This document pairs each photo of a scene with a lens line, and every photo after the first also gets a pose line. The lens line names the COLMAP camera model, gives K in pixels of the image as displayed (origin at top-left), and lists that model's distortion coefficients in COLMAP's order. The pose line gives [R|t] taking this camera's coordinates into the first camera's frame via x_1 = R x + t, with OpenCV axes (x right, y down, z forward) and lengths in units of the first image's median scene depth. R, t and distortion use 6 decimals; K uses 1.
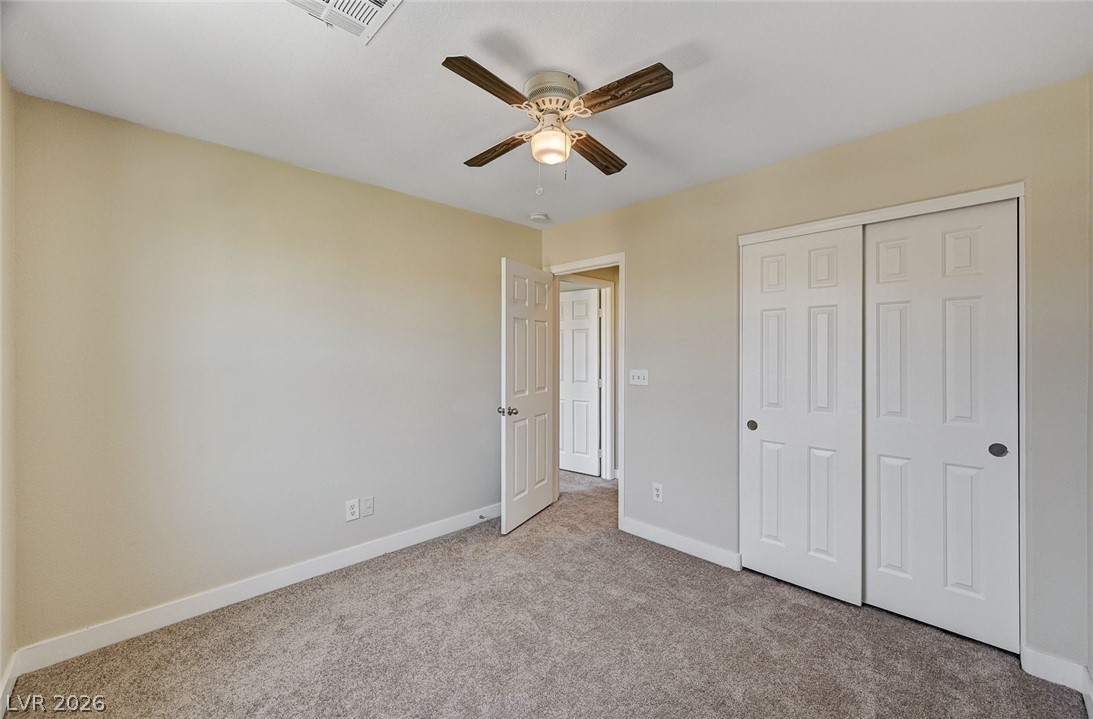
lens RADIAL K [[442.1, 0, 546.2], [0, 442.1, 352.4], [0, 0, 1]] dist [0.001037, 0.000177]
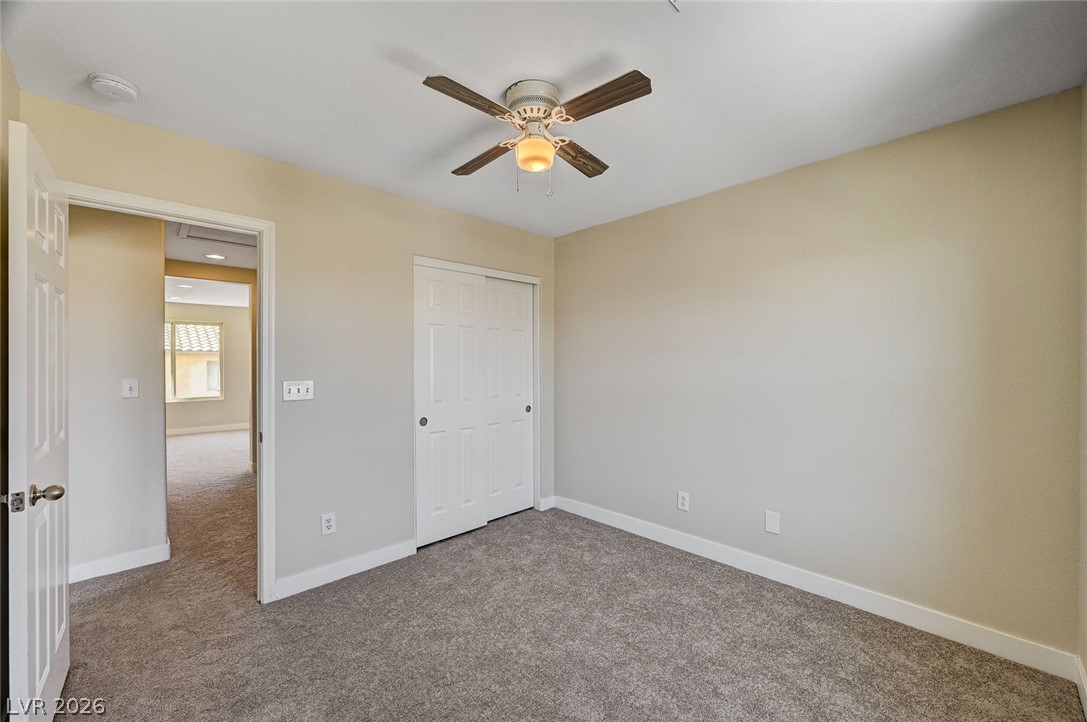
lens RADIAL K [[440.5, 0, 543.5], [0, 440.5, 361.0], [0, 0, 1]] dist [0.011082, -0.000352]
pose [[-0.012326, -0.003531, 0.999918, -0.693208], [-0.007034, 0.999969, 0.003445, -0.001213], [-0.999899, -0.006991, -0.012350, 0.693325]]
